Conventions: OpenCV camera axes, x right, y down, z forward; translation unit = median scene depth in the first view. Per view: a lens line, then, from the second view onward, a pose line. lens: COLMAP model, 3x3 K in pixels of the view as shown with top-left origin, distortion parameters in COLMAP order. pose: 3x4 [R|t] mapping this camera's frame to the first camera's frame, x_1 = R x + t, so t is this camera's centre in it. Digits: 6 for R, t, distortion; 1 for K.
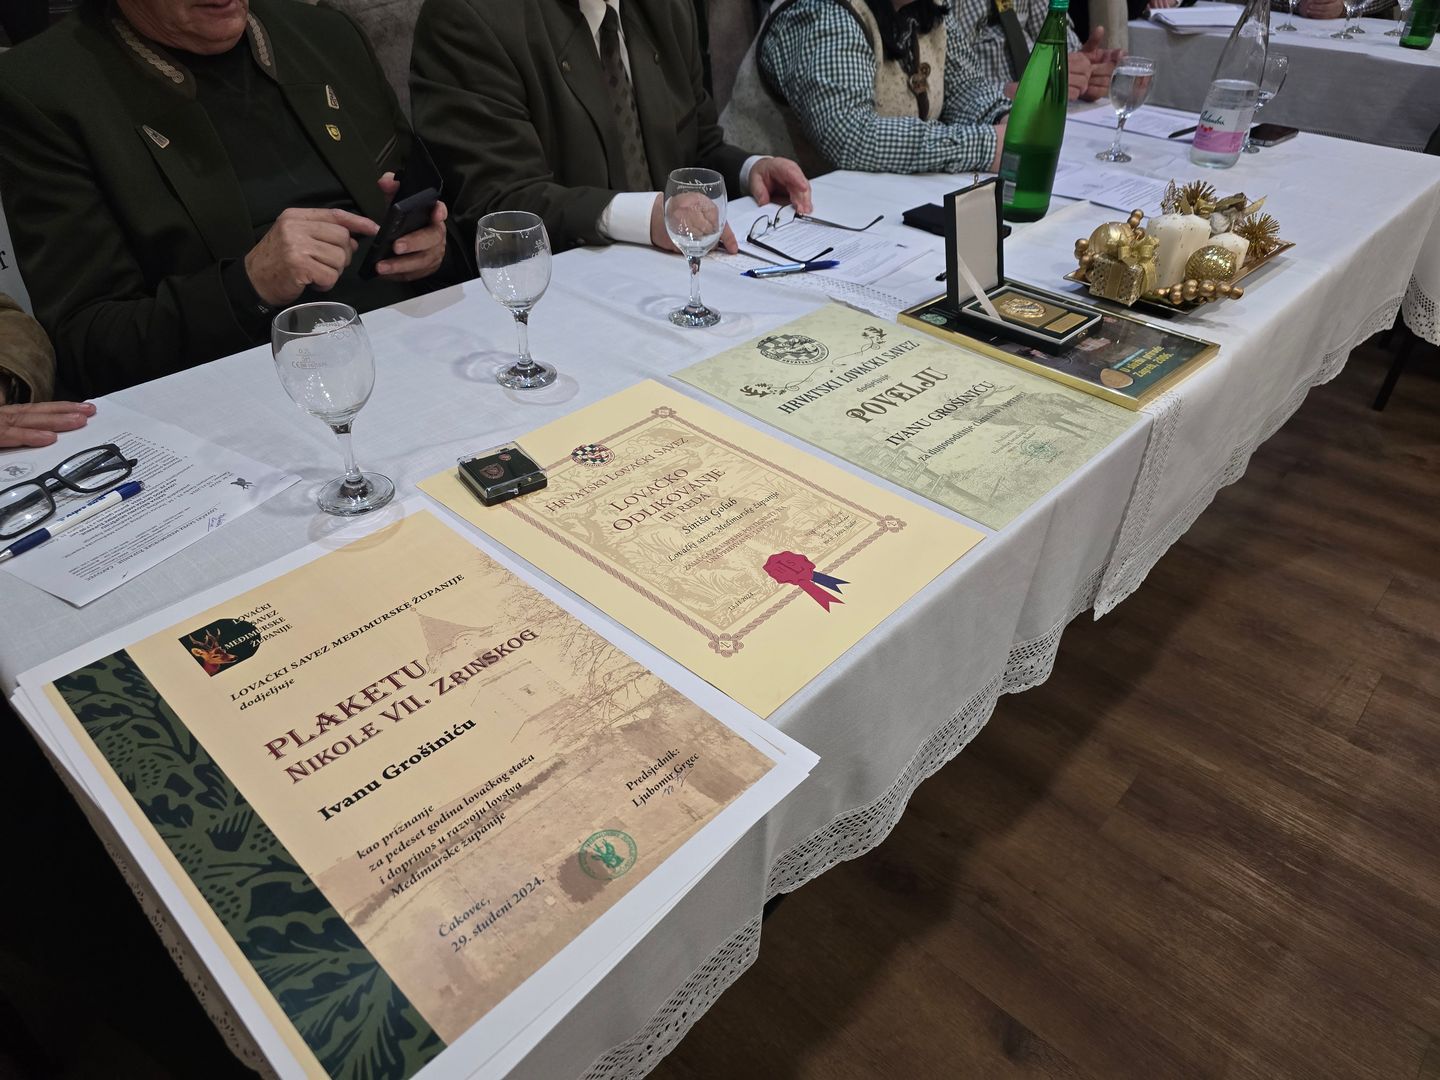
lens RADIAL K [[990.1, 0, 718.2], [0, 990.1, 527.2], [0, 0, 1]] dist [0.026471, -0.009806]
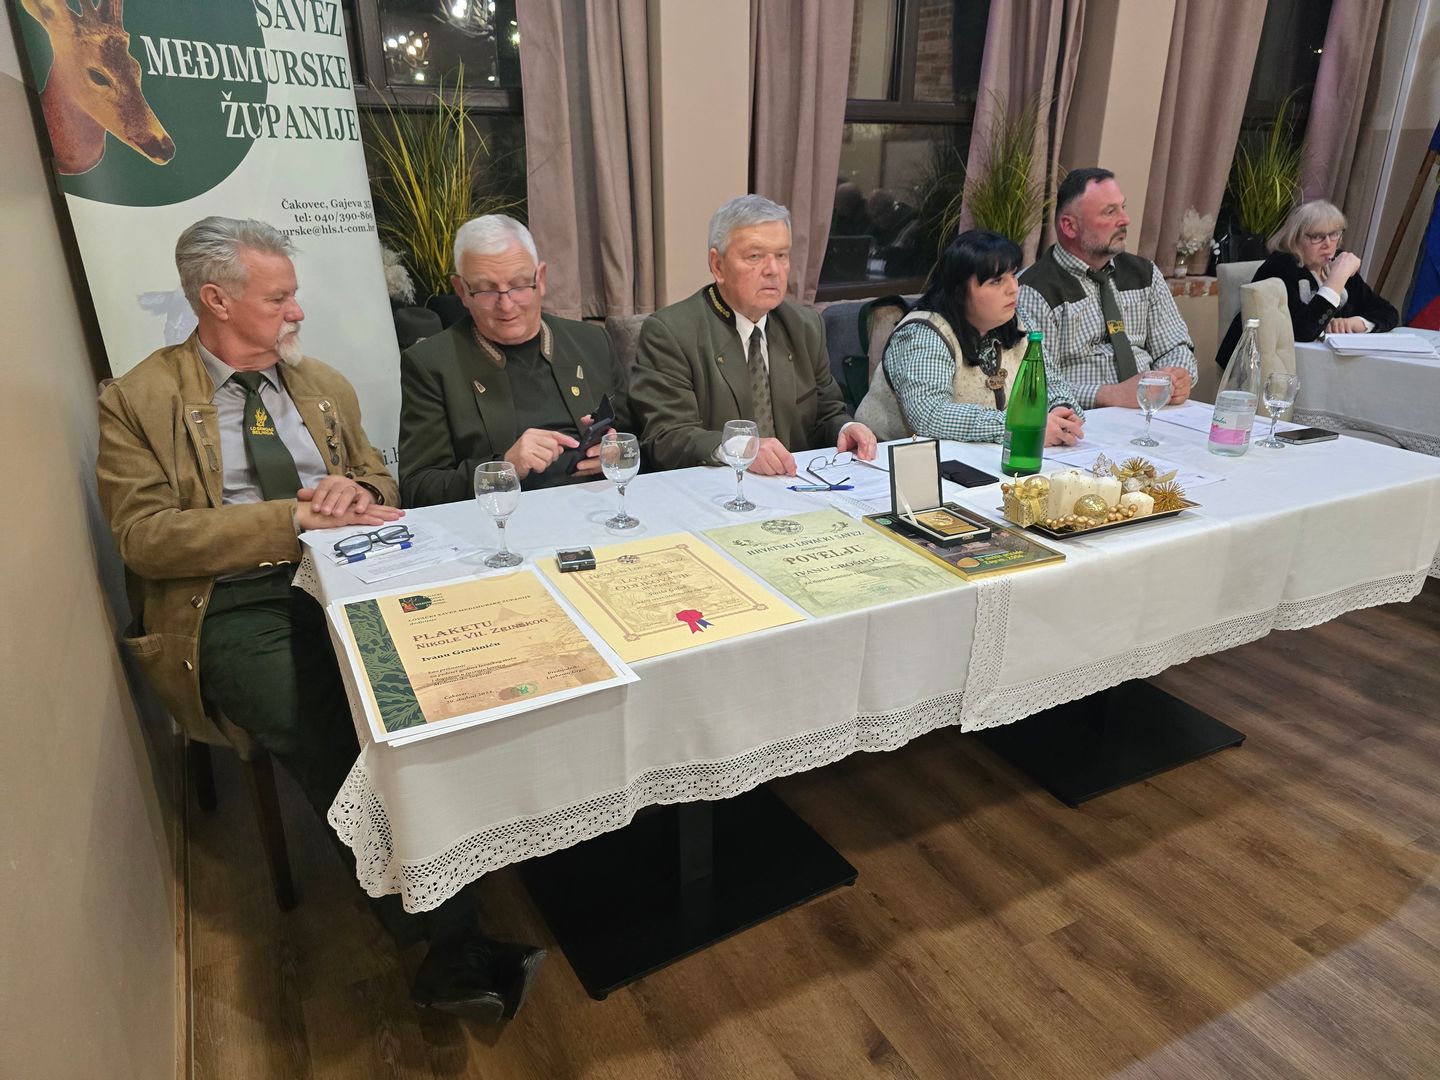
lens RADIAL K [[1004.7, 0, 720.0], [0, 1004.7, 540.0], [0, 0, 1]] dist [0.067945, -0.064720]
pose [[0.939577, 0.103392, -0.326350, 0.493474], [-0.181327, 0.958898, -0.218257, 0.207637], [0.290371, 0.264245, 0.919706, -0.510752]]
